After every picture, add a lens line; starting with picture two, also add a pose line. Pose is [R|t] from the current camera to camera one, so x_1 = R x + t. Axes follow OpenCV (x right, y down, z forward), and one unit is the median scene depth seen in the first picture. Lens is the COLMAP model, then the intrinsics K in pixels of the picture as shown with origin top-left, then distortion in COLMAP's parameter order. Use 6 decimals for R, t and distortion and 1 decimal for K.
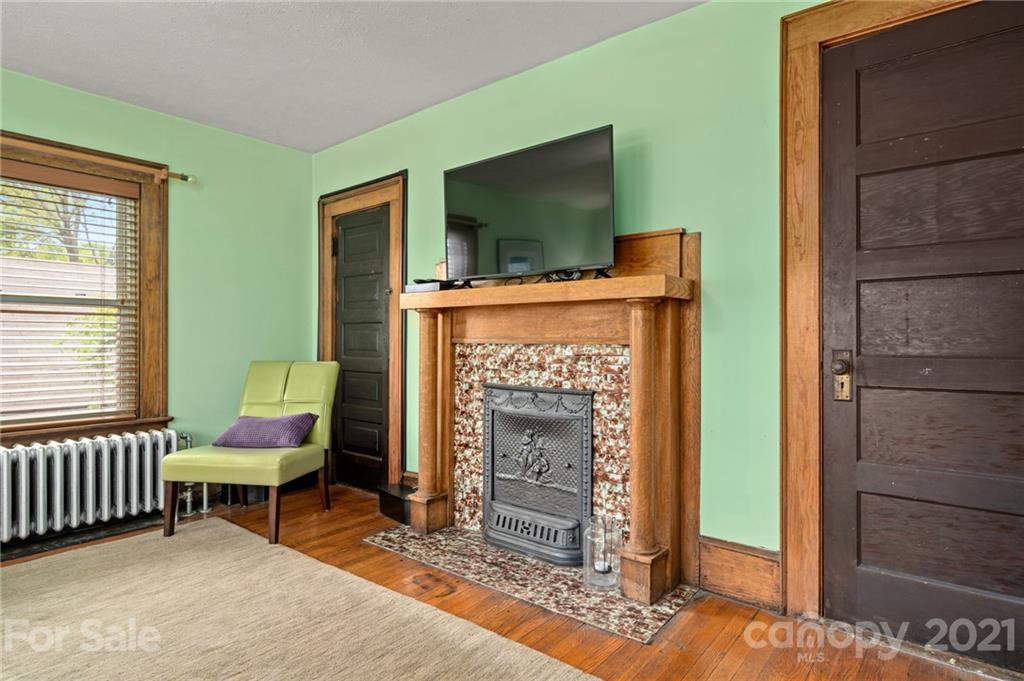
lens RADIAL K [[554.0, 0, 512.0], [0, 554.0, 340.5], [0, 0, 1]] dist [-0.001047, -0.000425]
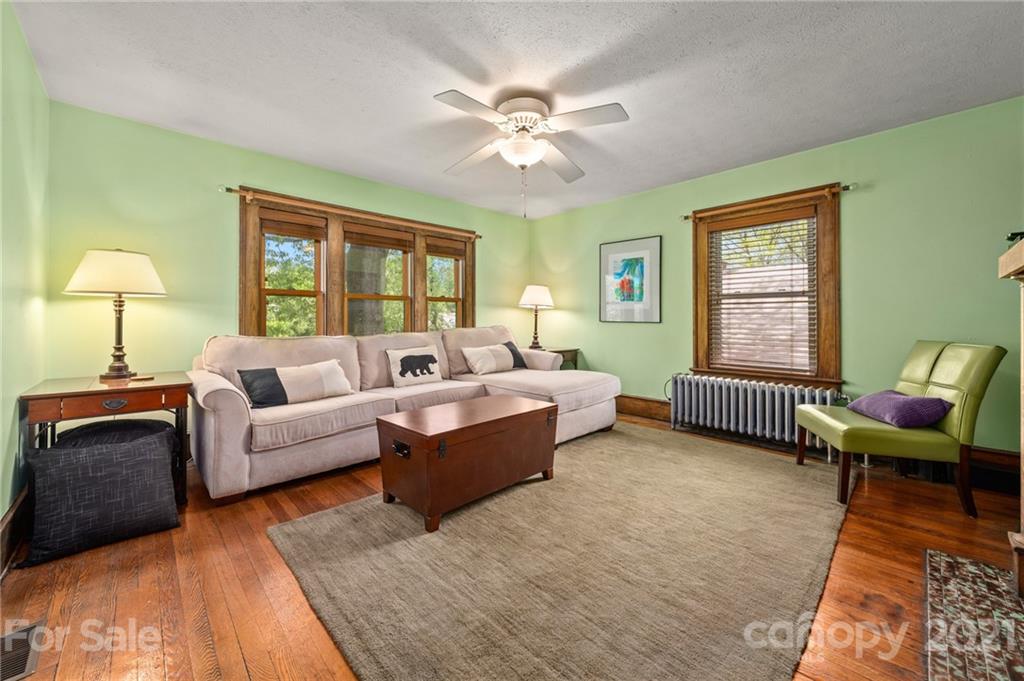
lens RADIAL K [[388.4, 0, 511.3], [0, 388.4, 317.1], [0, 0, 1]] dist [0.000164, 0.000055]
pose [[-0.116459, -0.005925, -0.993178, 0.407700], [0.000163, 0.999982, -0.005985, -0.001483], [0.993195, -0.000859, -0.116456, 0.413470]]
